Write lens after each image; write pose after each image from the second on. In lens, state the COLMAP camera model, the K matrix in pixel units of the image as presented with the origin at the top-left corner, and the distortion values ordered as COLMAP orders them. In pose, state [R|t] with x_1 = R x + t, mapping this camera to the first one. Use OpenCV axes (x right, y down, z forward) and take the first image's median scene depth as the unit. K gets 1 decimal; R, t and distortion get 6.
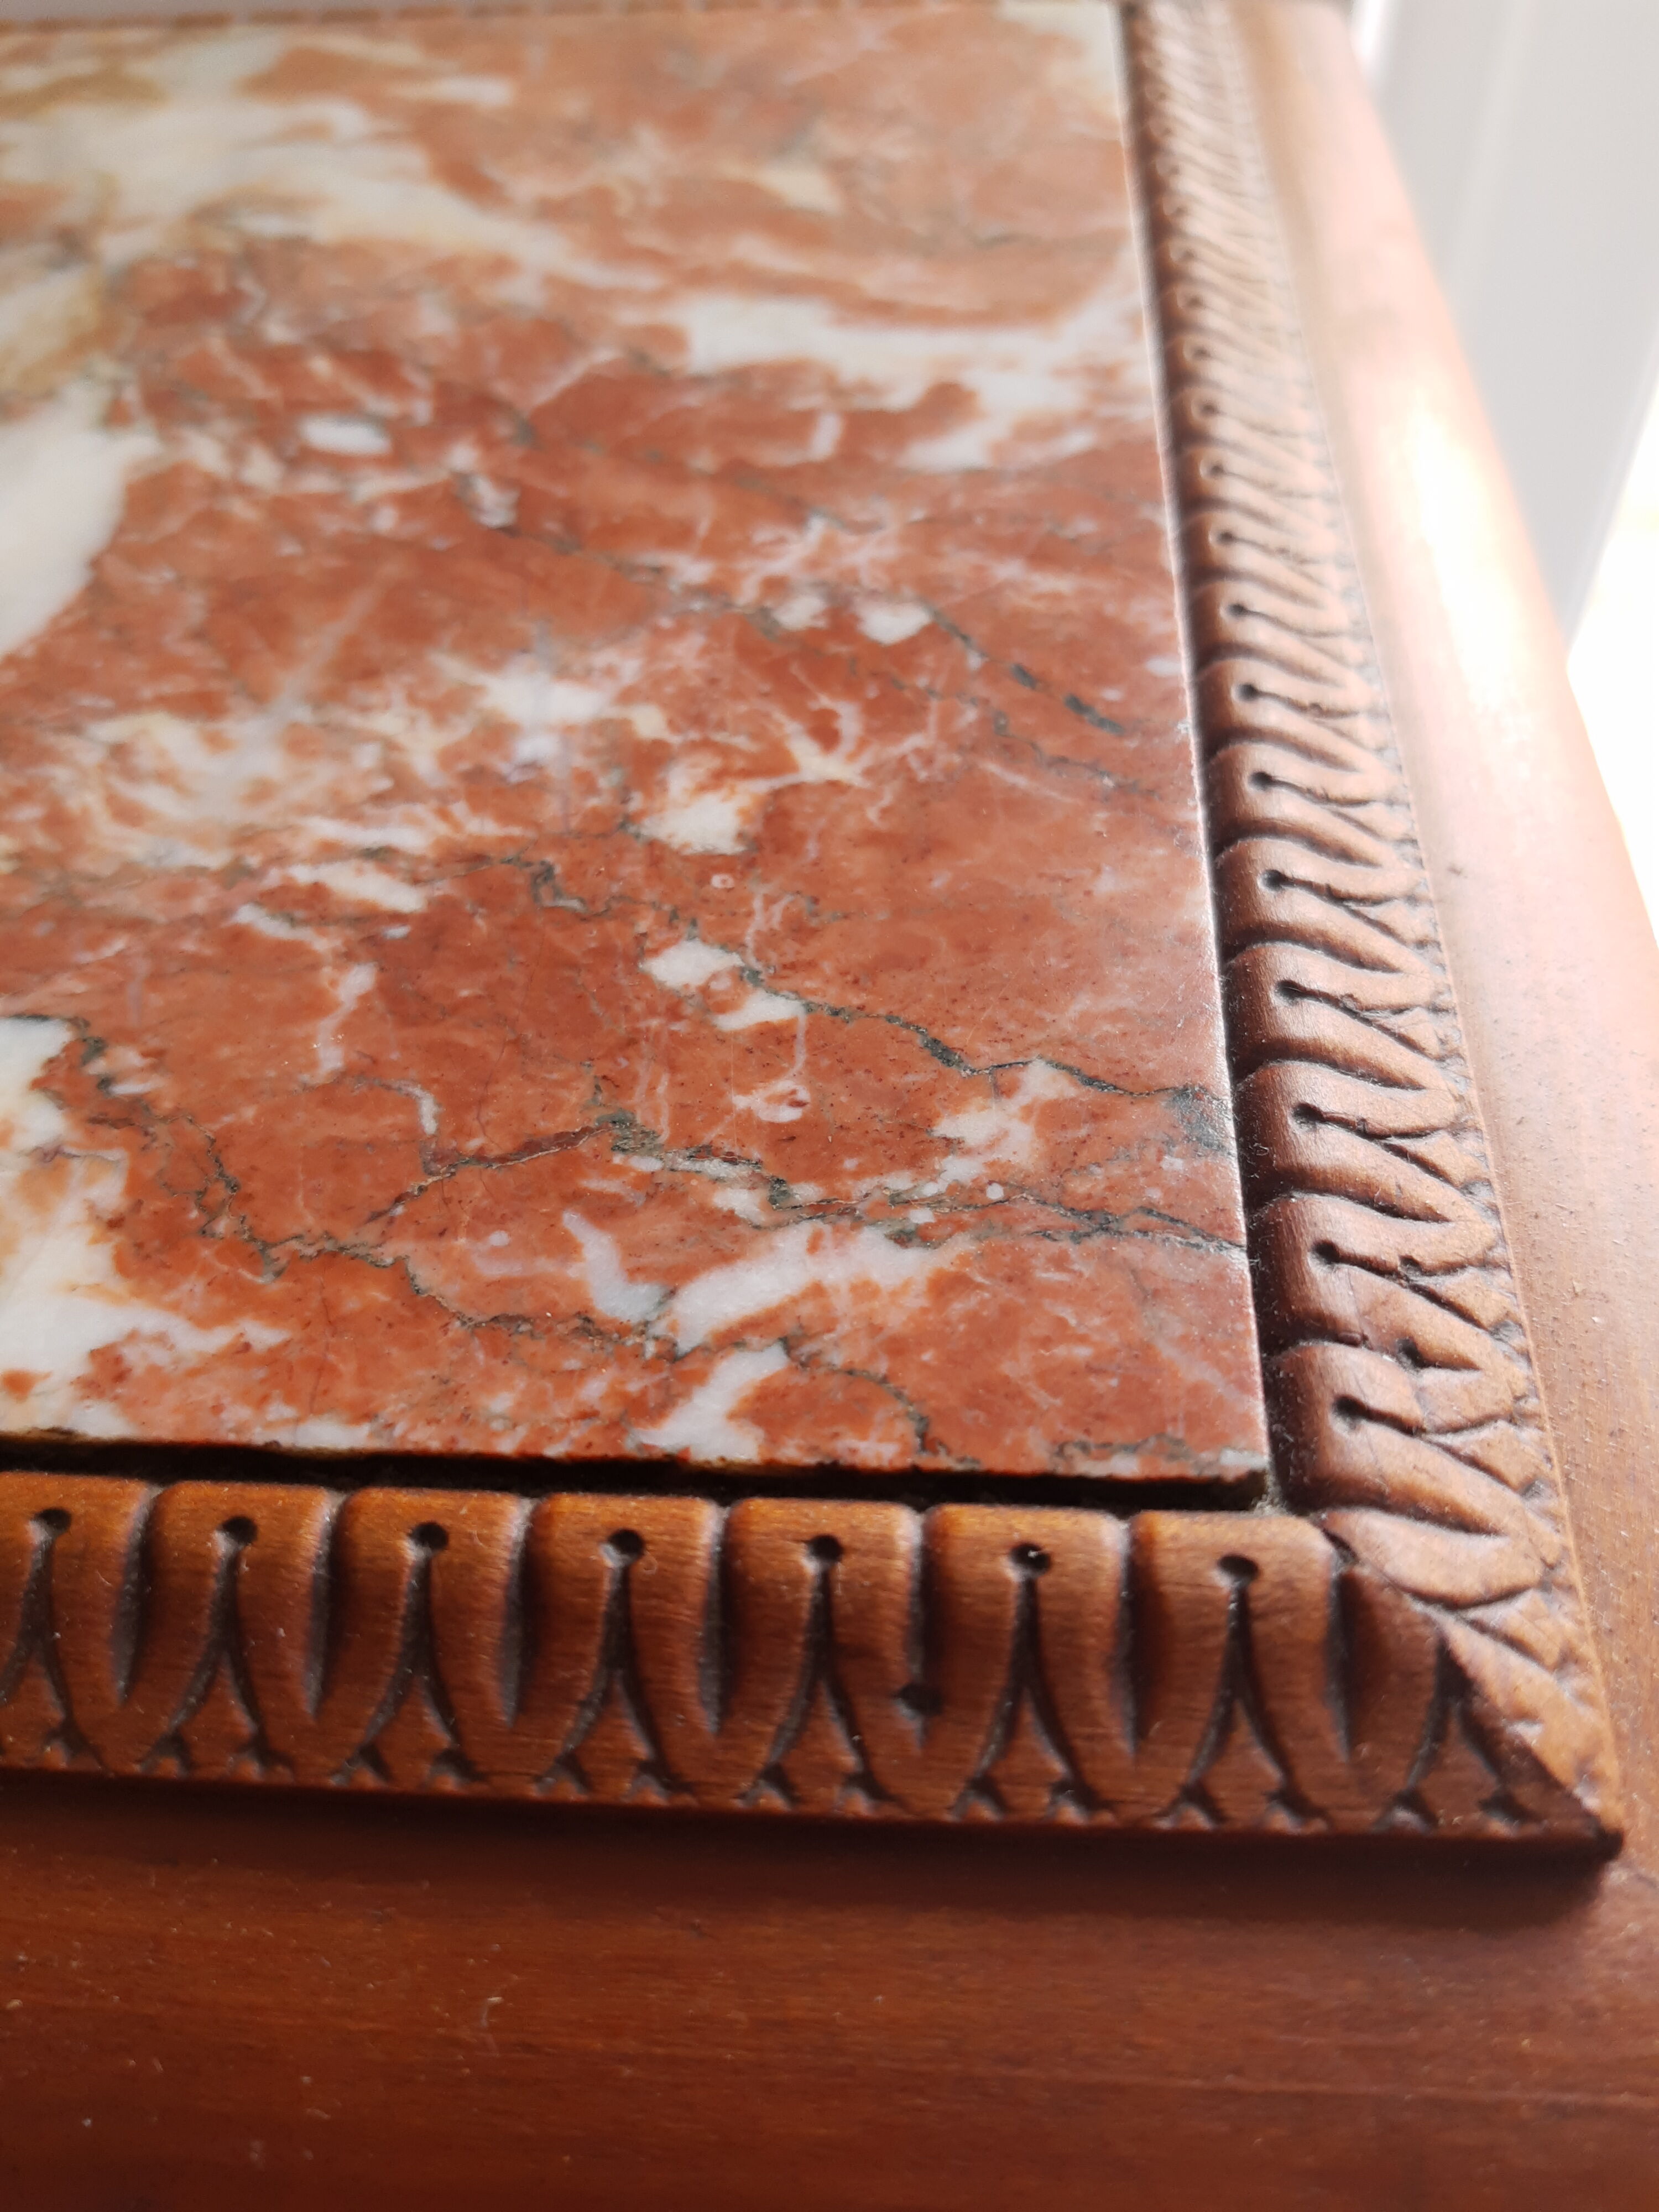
lens RADIAL K [[1800.6, 0, 829.5], [0, 1800.6, 1106.0], [0, 0, 1]] dist [0.113545, -0.499006]
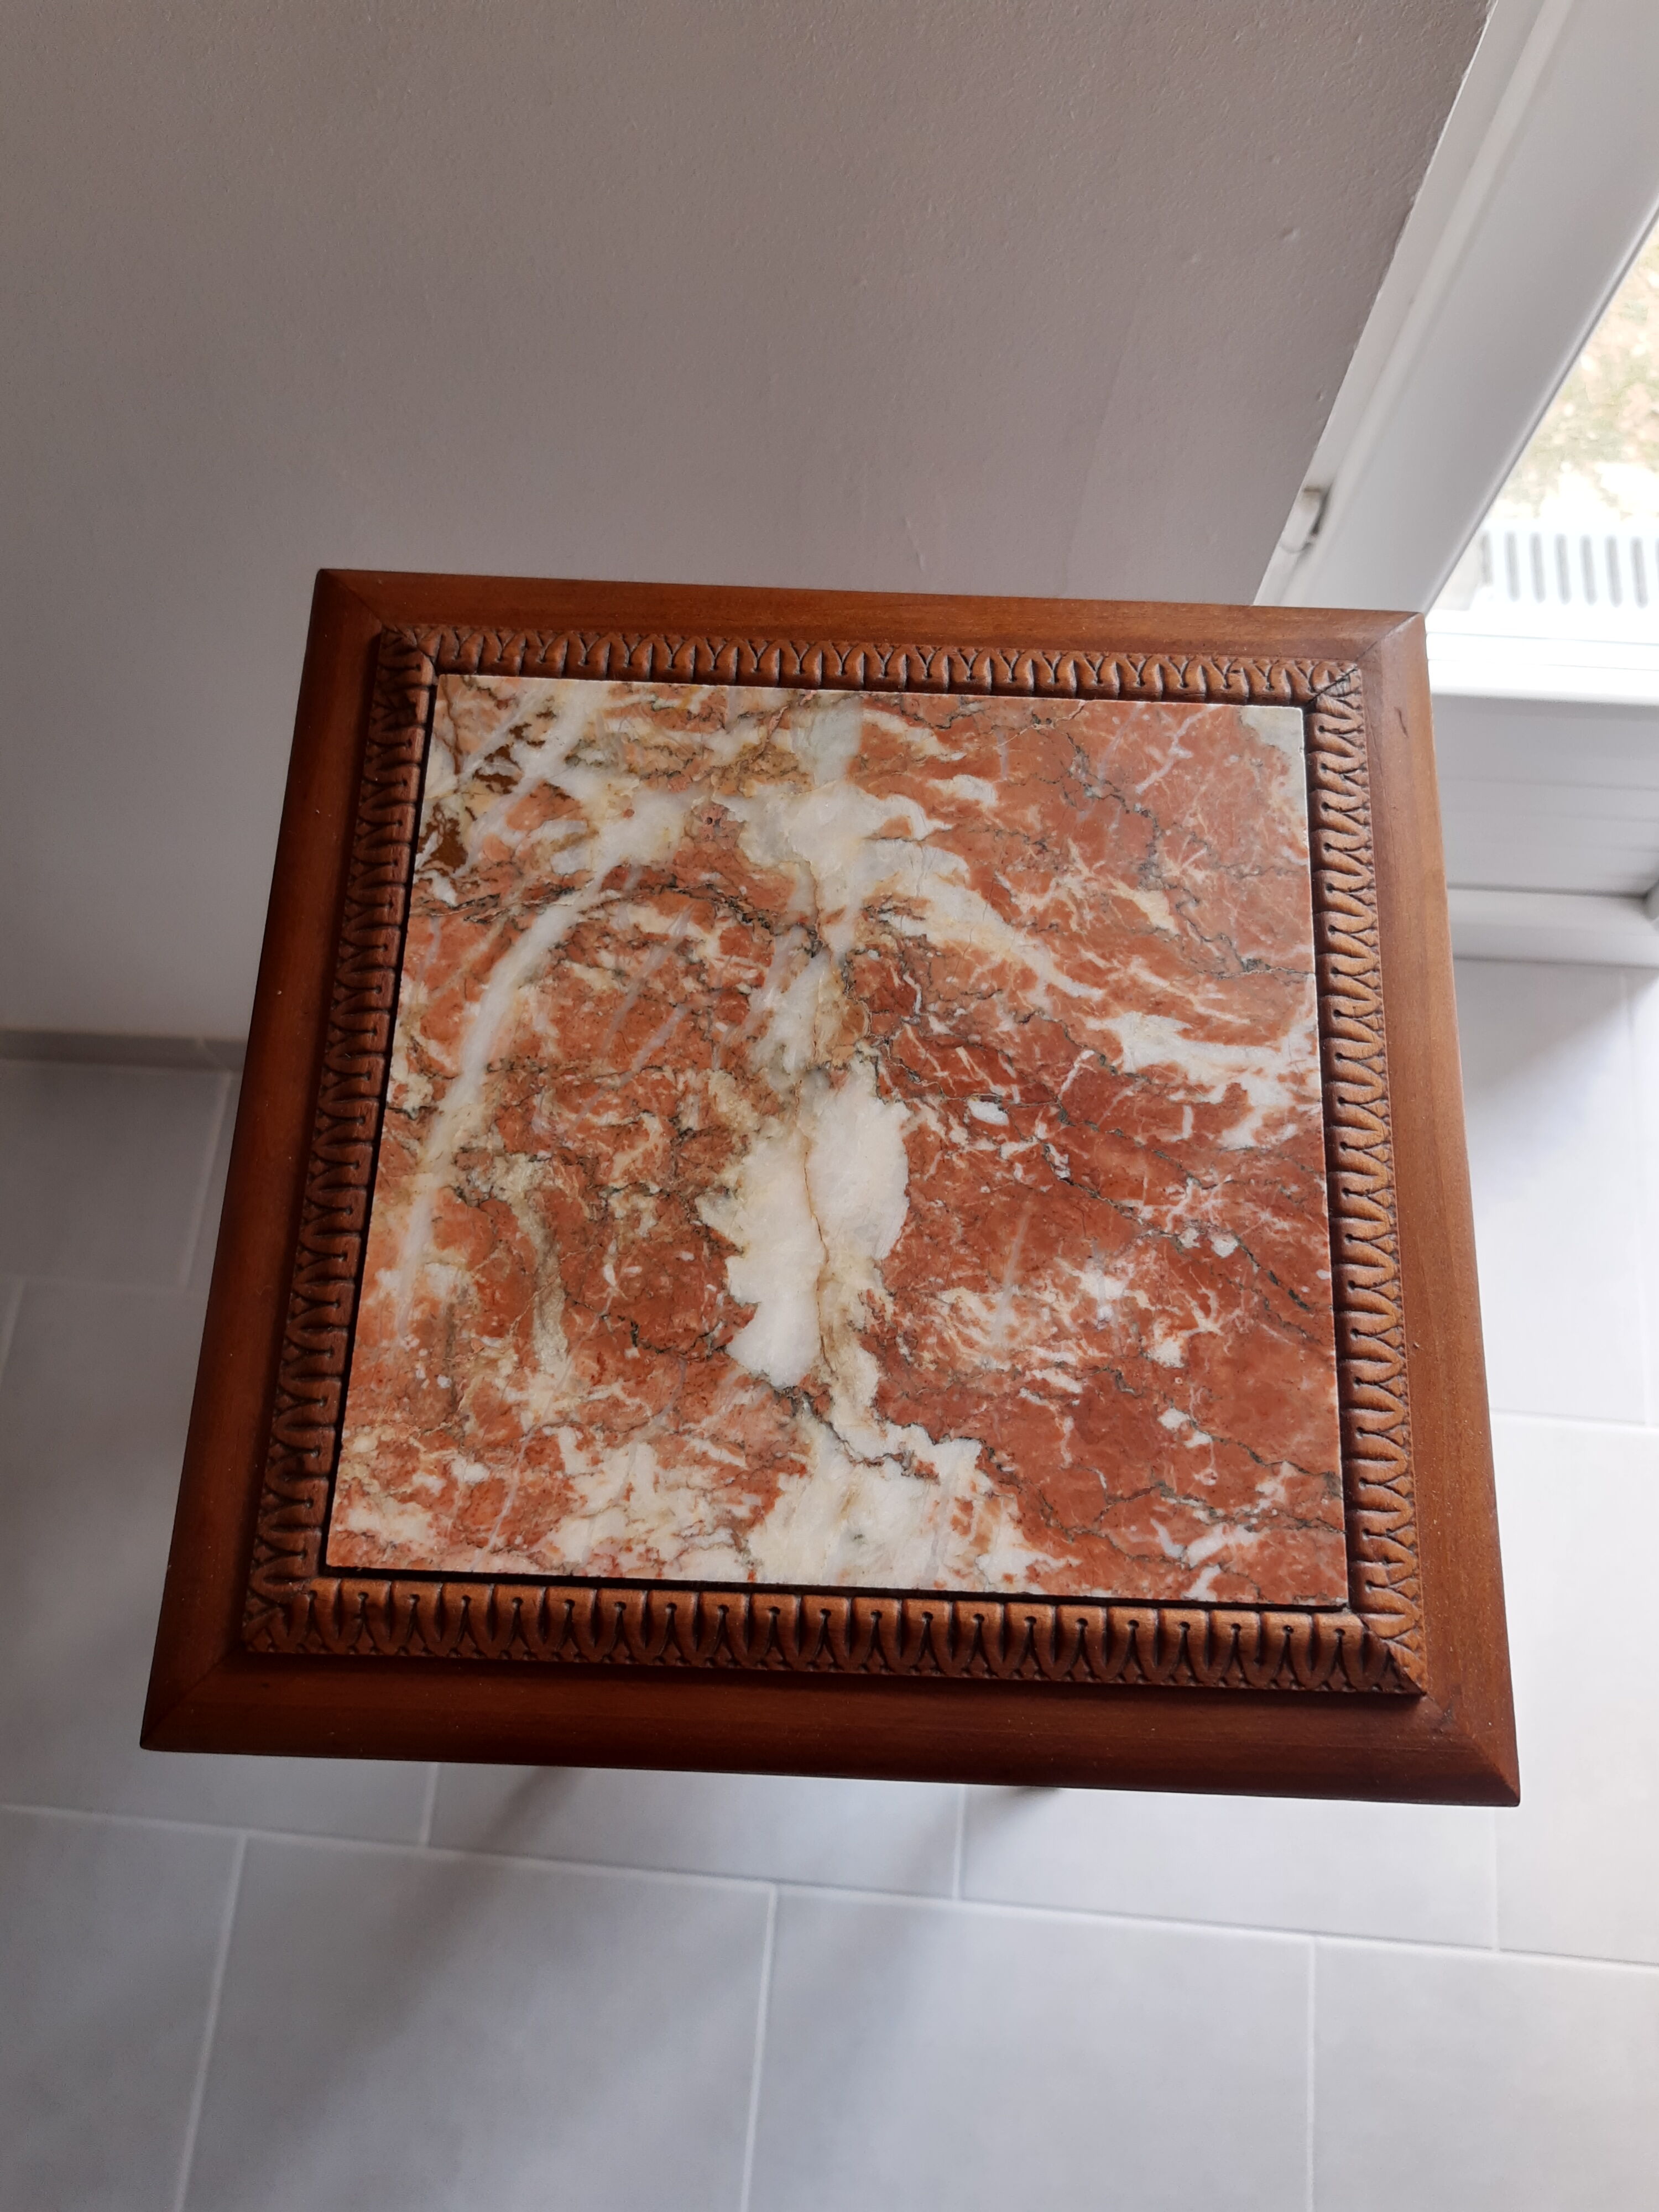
lens RADIAL K [[1800.6, 0, 829.5], [0, 1800.6, 1106.0], [0, 0, 1]] dist [0.113545, -0.499006]
pose [[0.998057, -0.003099, 0.062230, -0.865628], [-0.018730, 0.937645, 0.347089, -1.664806], [-0.059425, -0.347580, 0.935765, -1.715820]]
